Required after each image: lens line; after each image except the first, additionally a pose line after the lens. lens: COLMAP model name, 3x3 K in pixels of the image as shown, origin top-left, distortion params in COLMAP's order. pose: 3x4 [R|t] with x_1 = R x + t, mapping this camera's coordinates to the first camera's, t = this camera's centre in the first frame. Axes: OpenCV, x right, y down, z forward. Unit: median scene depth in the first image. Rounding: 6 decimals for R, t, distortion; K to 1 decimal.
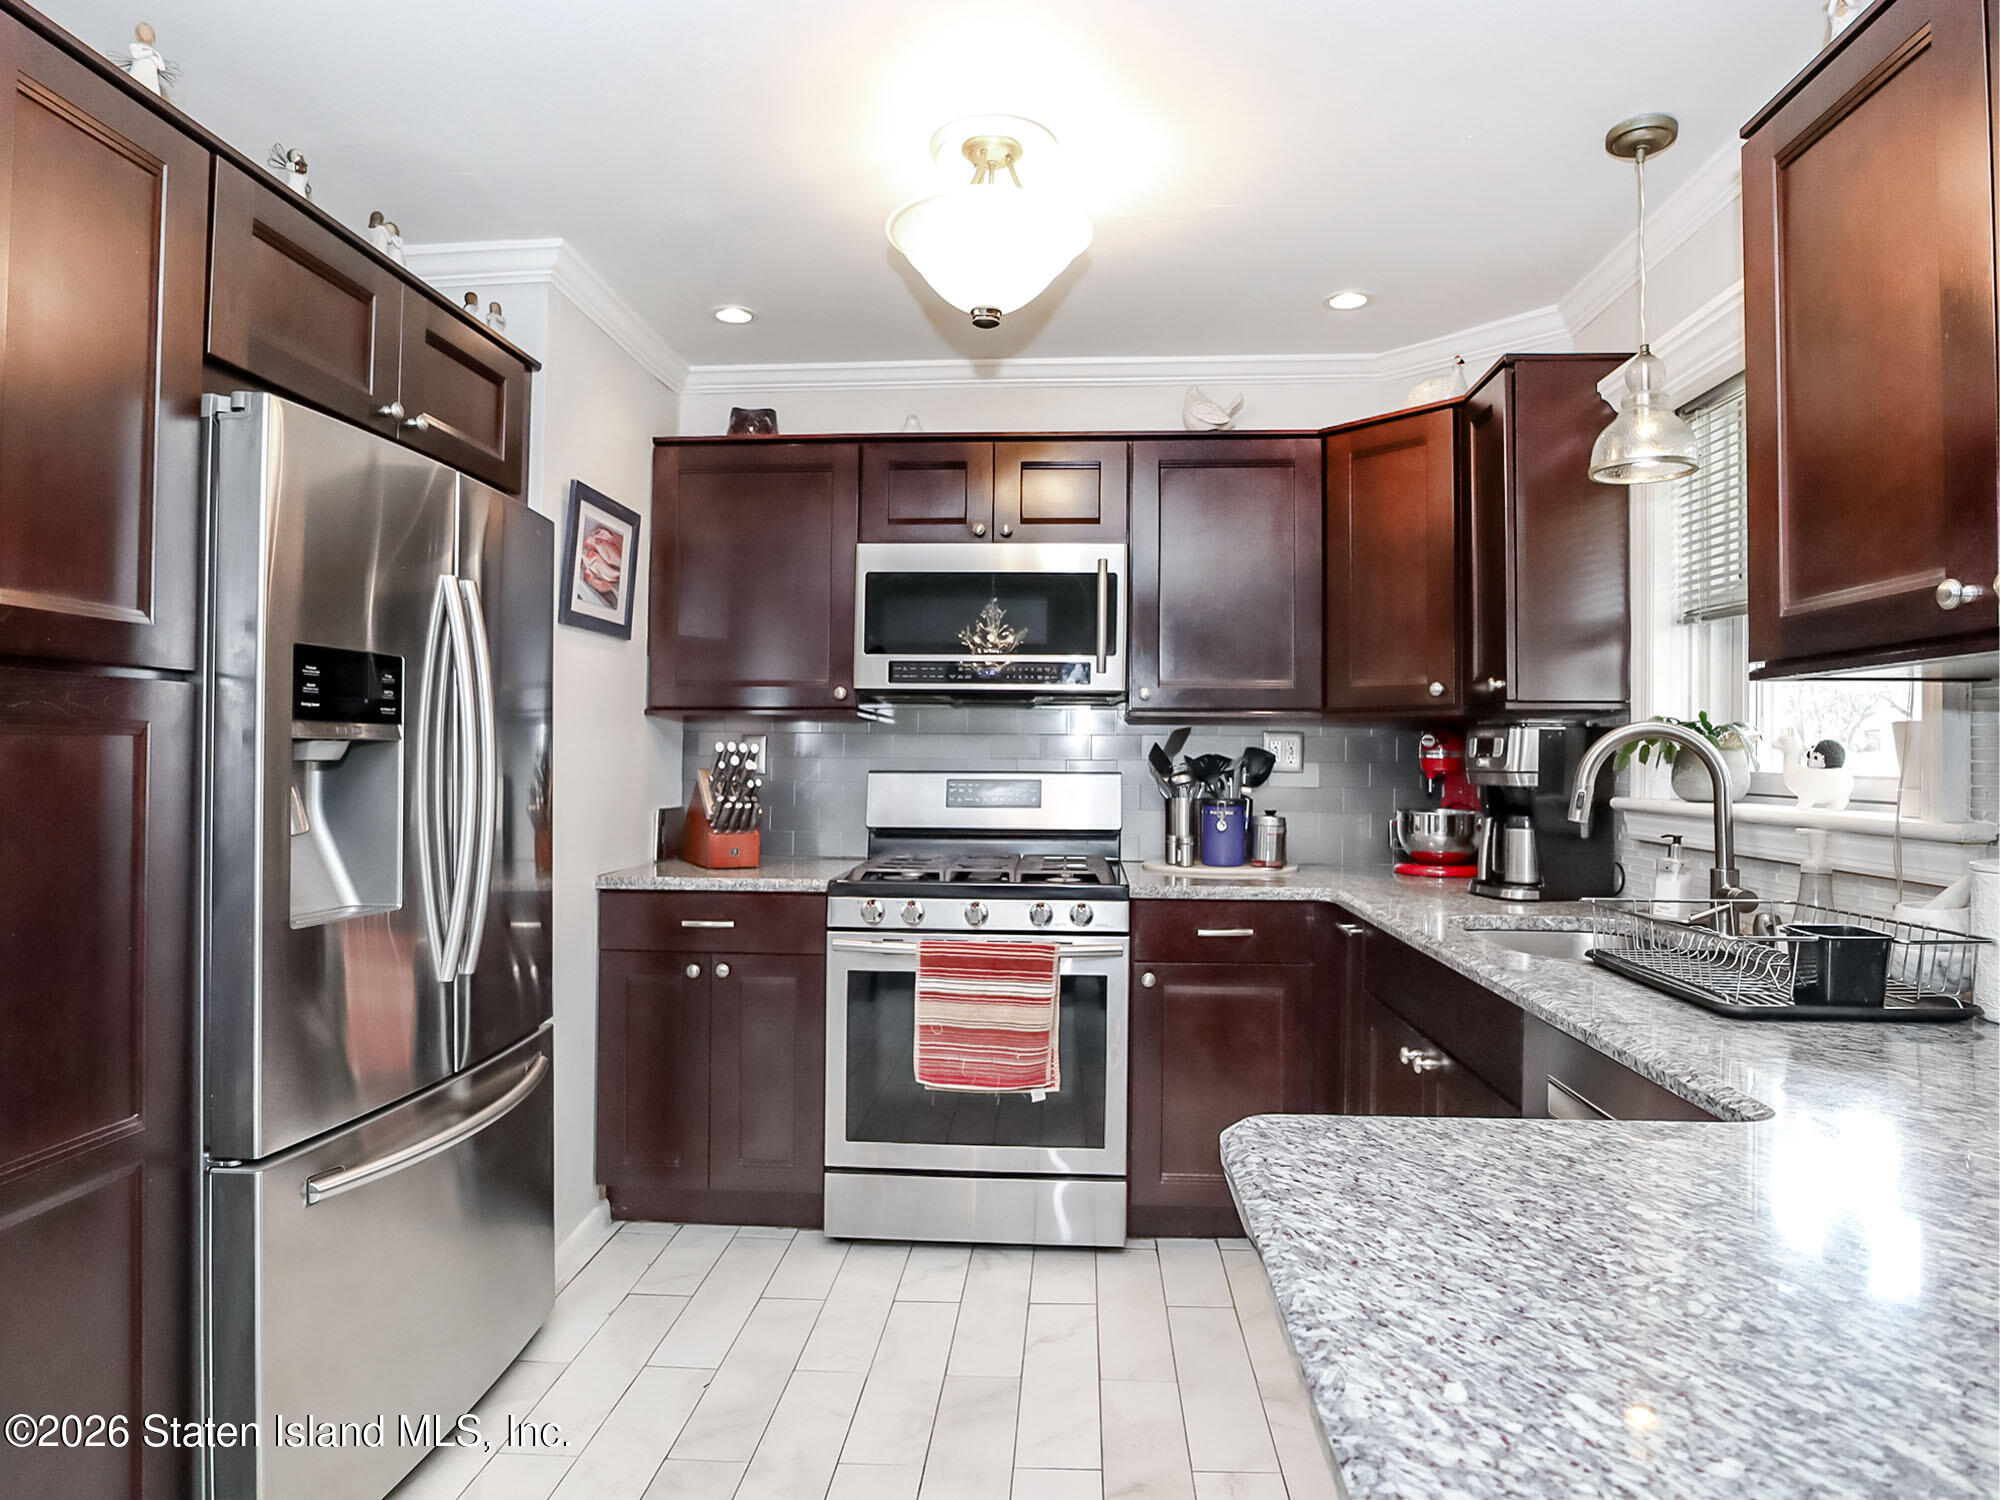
lens RADIAL K [[1164.9, 0, 1002.7], [0, 1164.9, 732.9], [0, 0, 1]] dist [-0.031511, 0.000252]
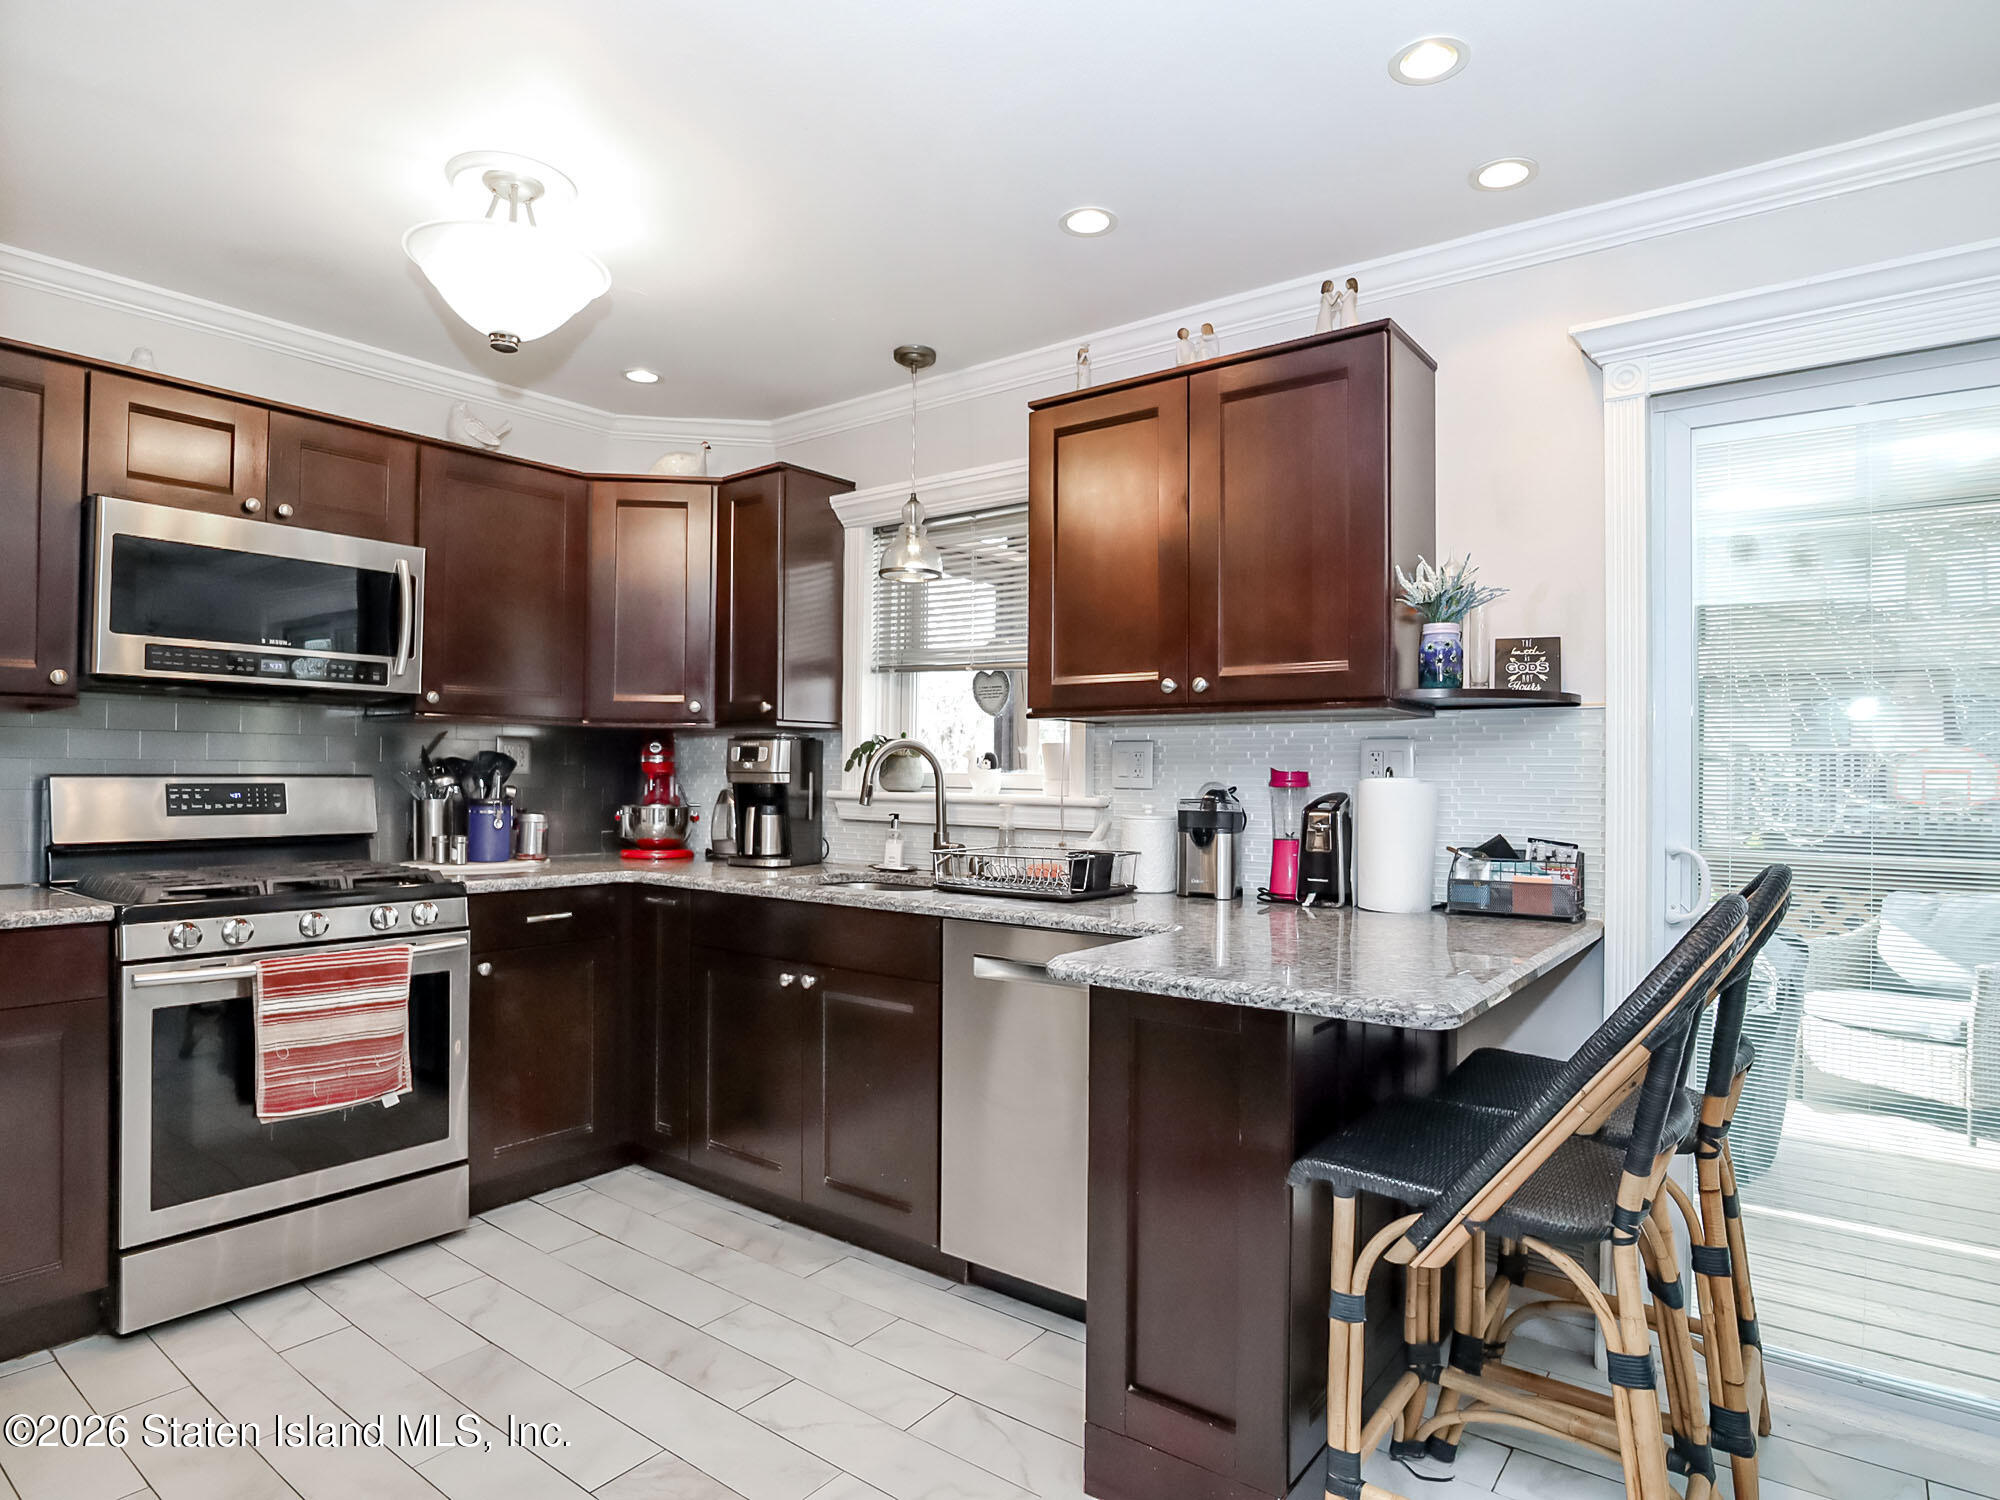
lens RADIAL K [[1143.3, 0, 1000.0], [0, 1143.3, 750.0], [0, 0, 1]] dist [-0.007995, -0.000268]
pose [[0.564718, 0.013723, 0.825170, -0.481496], [-0.022207, 0.999752, -0.001429, 0.003218], [-0.824985, -0.017518, 0.564883, 0.026869]]
